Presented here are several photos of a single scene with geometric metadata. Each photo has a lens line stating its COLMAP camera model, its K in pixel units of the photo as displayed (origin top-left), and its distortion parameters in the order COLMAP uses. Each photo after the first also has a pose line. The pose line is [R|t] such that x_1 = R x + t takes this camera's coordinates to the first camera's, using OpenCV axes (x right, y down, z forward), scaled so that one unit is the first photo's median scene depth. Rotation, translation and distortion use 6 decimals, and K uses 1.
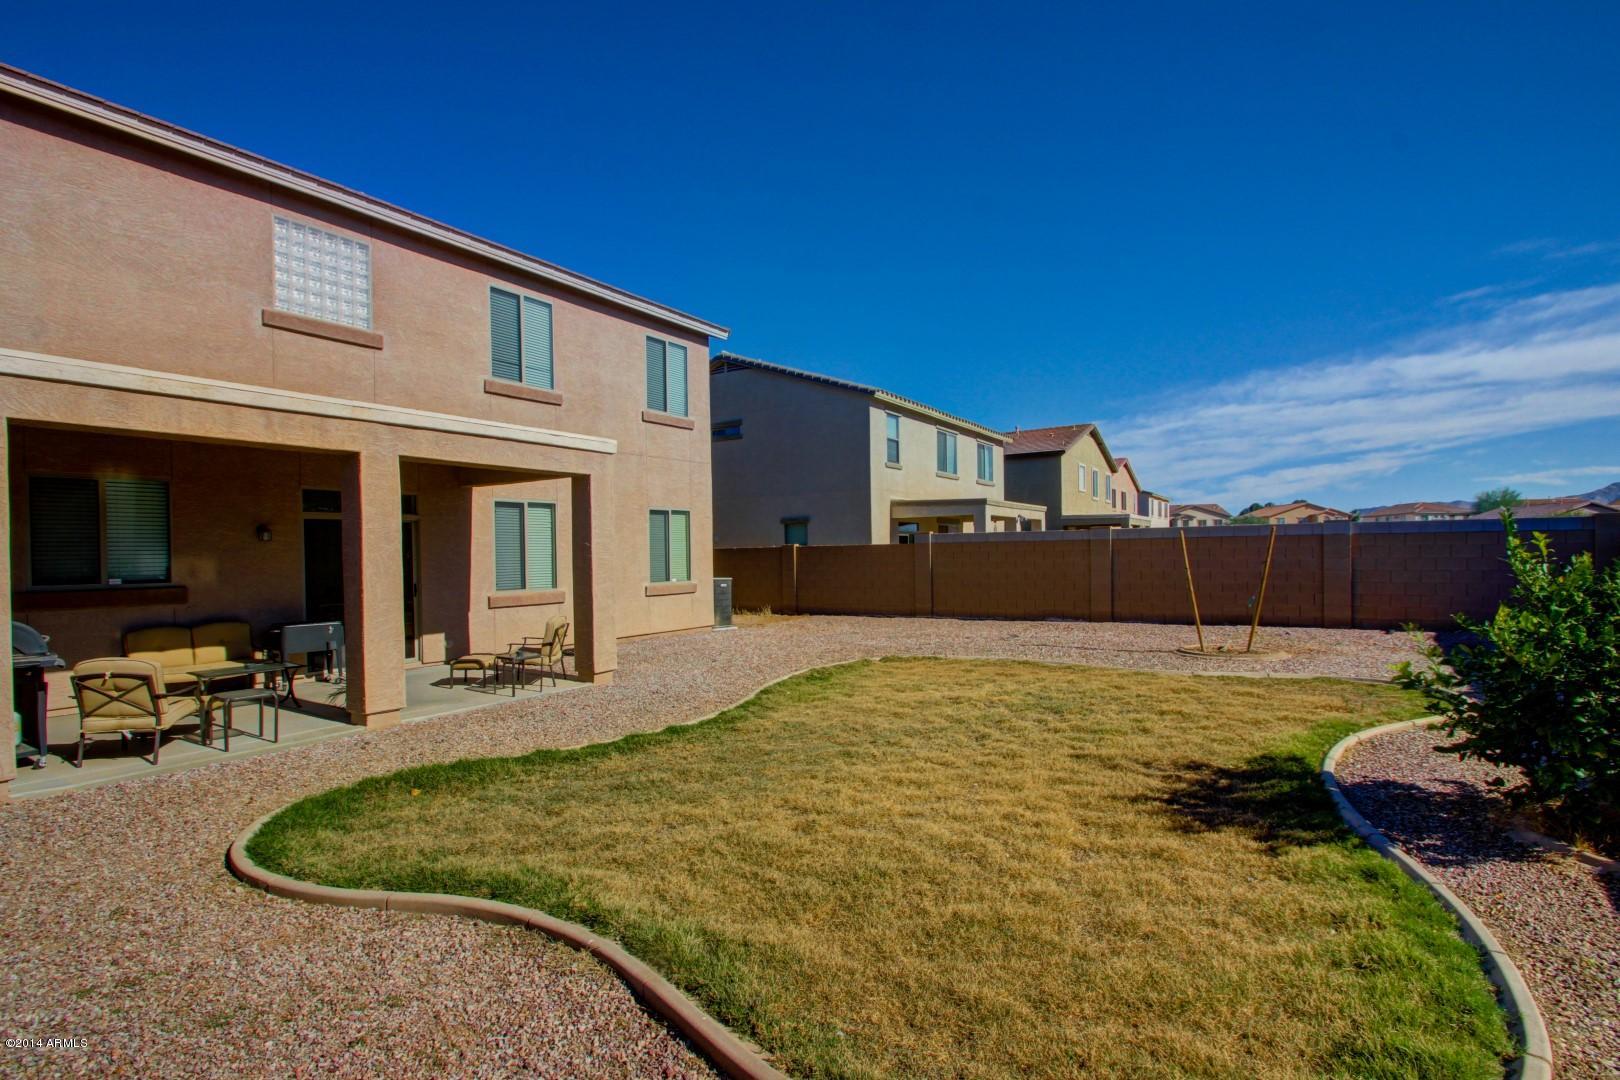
lens RADIAL K [[756.2, 0, 815.0], [0, 756.2, 556.8], [0, 0, 1]] dist [0.001185, -0.000068]
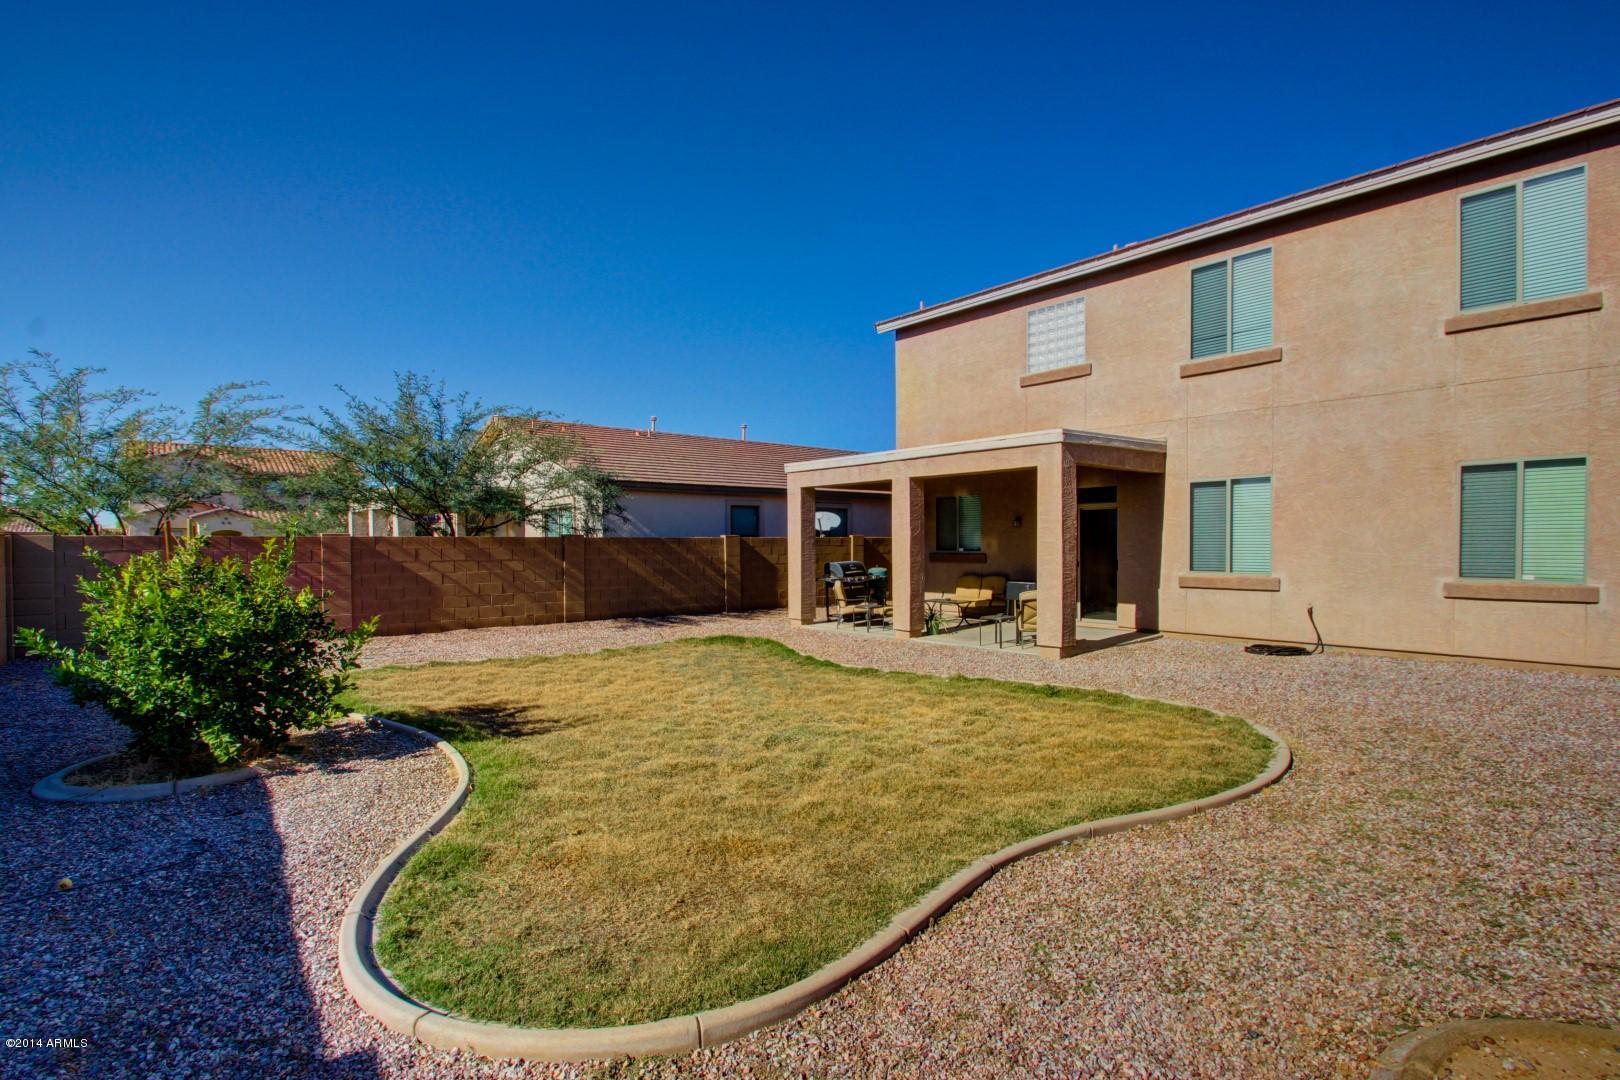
lens RADIAL K [[756.2, 0, 815.0], [0, 756.2, 556.8], [0, 0, 1]] dist [0.001185, -0.000068]
pose [[-0.274205, 0.029493, -0.961219, 0.773319], [-0.000924, 0.999521, 0.030932, -0.006284], [0.961671, 0.009370, -0.274047, 0.891178]]
